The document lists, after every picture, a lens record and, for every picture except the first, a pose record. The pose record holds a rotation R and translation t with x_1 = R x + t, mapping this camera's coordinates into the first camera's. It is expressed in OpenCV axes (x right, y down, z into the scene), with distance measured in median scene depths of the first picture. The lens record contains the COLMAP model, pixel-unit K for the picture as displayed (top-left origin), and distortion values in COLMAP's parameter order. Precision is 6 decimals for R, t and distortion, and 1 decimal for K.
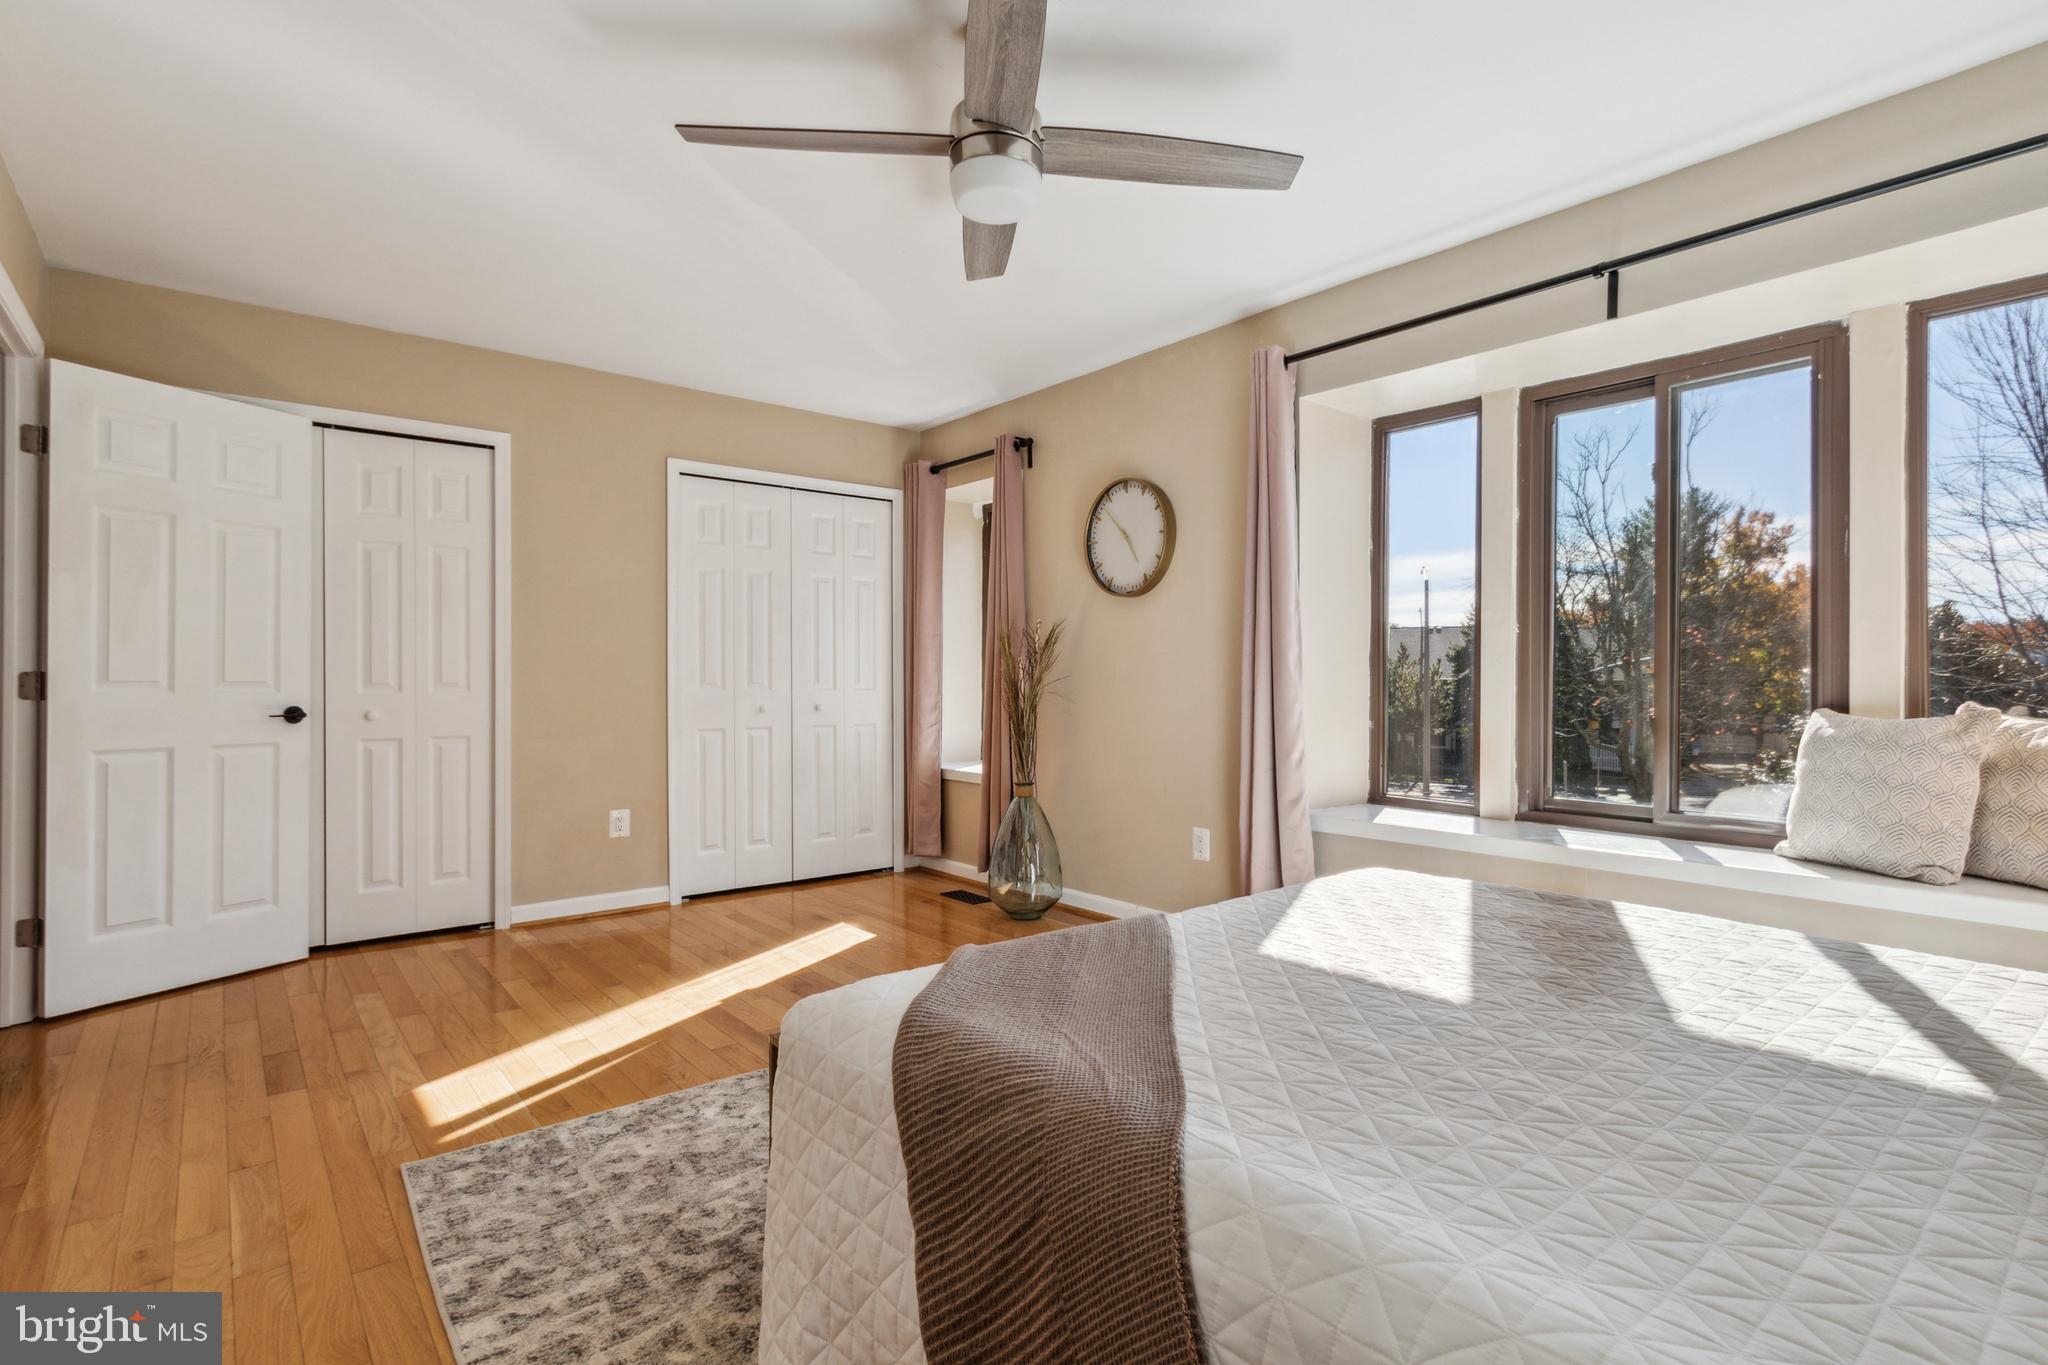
lens RADIAL K [[951.9, 0, 1016.5], [0, 951.9, 704.4], [0, 0, 1]] dist [0.006138, -0.000168]
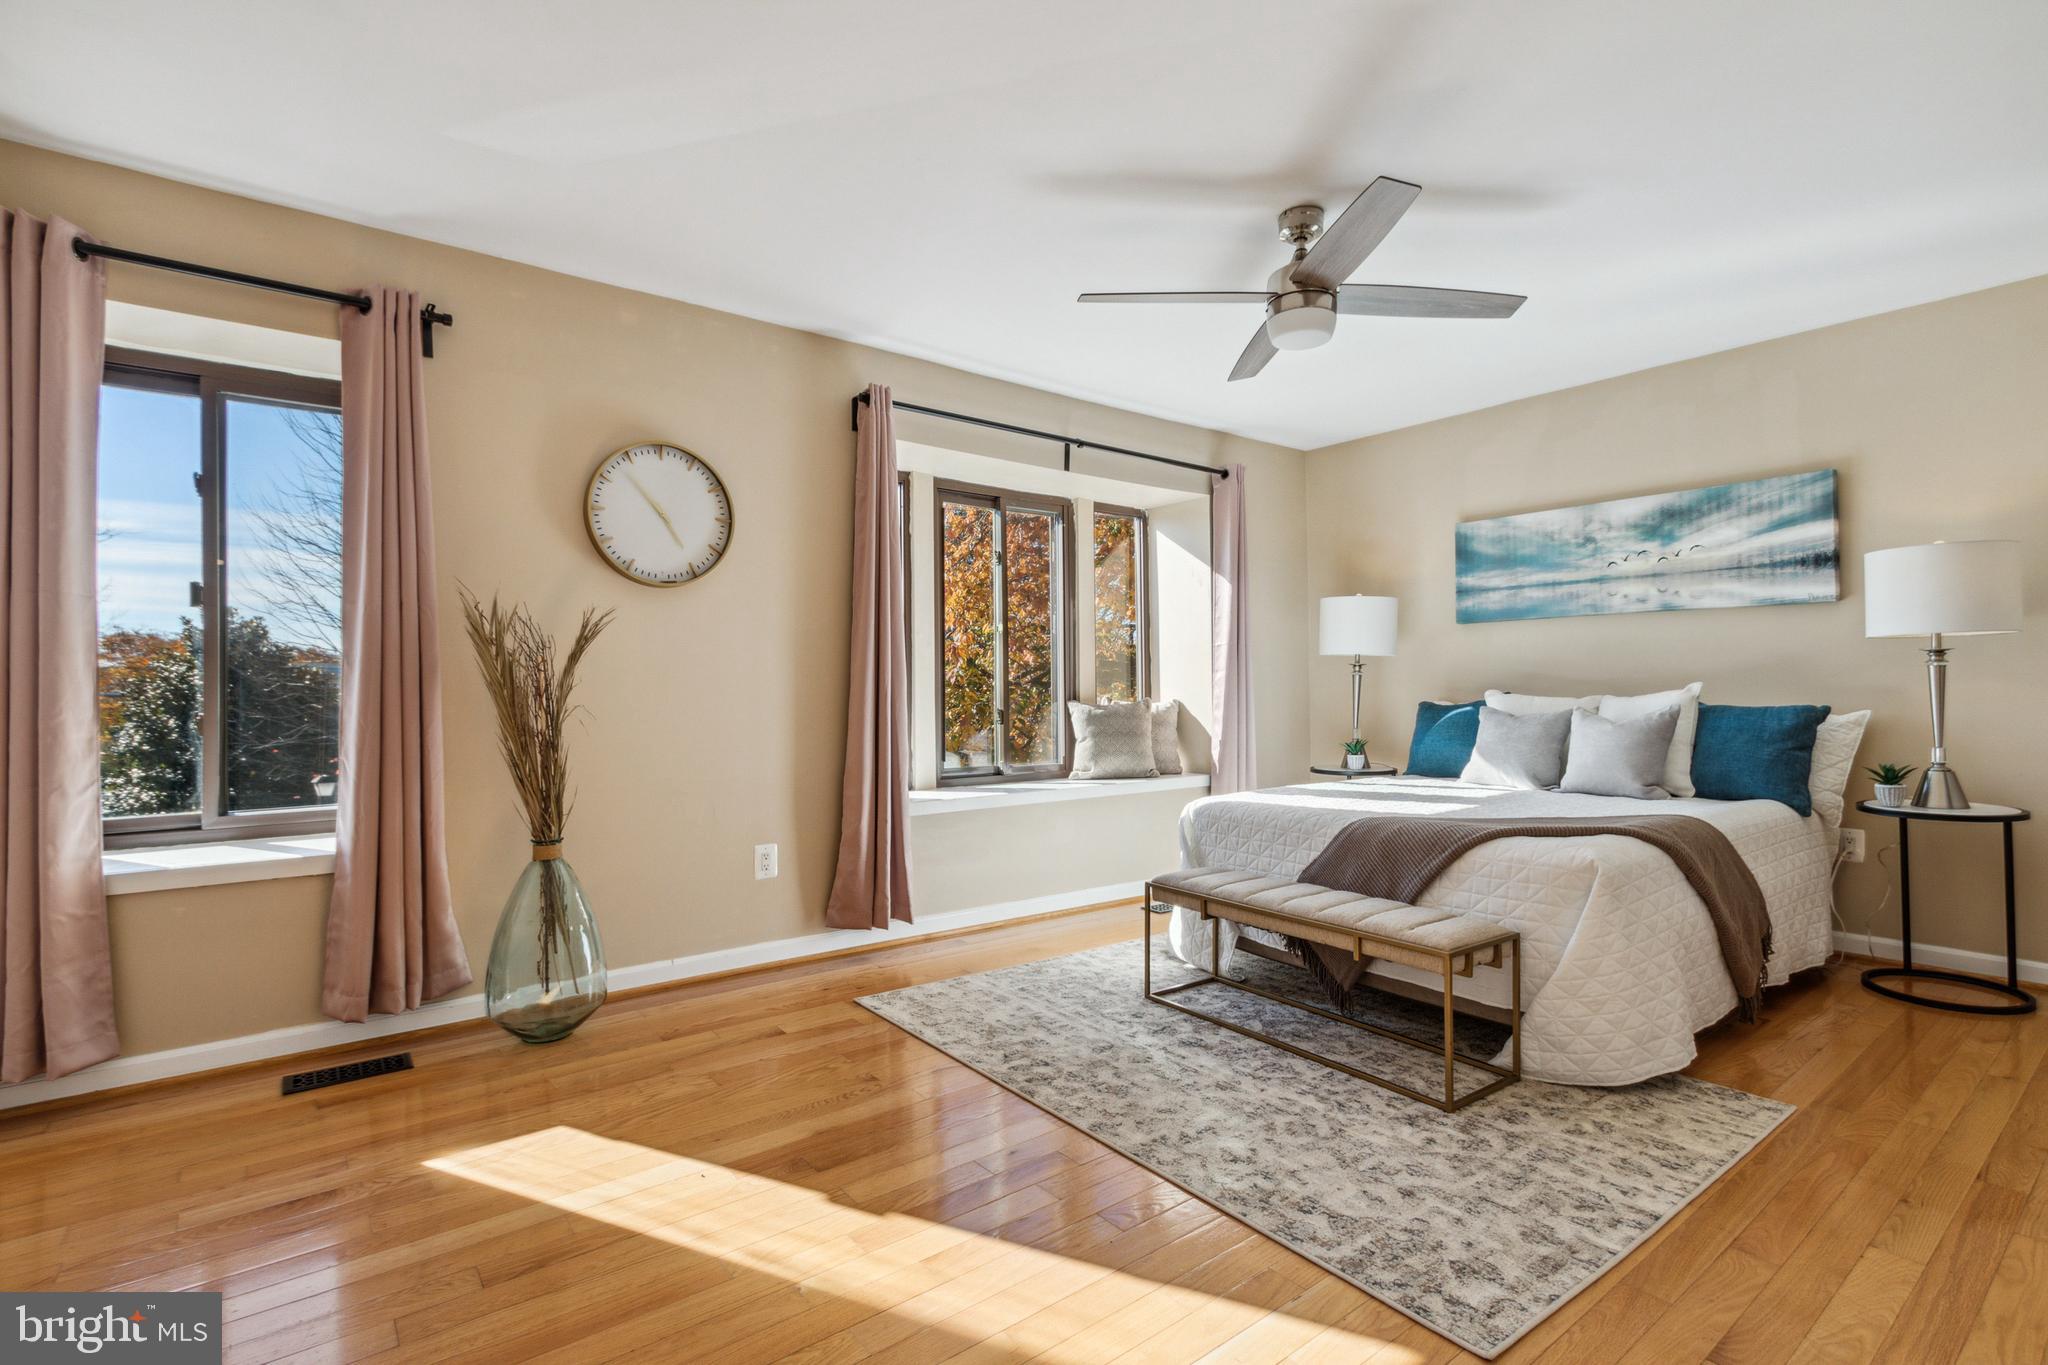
lens RADIAL K [[951.9, 0, 1016.5], [0, 951.9, 704.4], [0, 0, 1]] dist [0.006138, -0.000168]
pose [[0.049548, -0.023898, 0.998486, -1.267082], [0.029132, 0.999323, 0.022472, -0.038475], [-0.998347, 0.027975, 0.050211, 1.205038]]
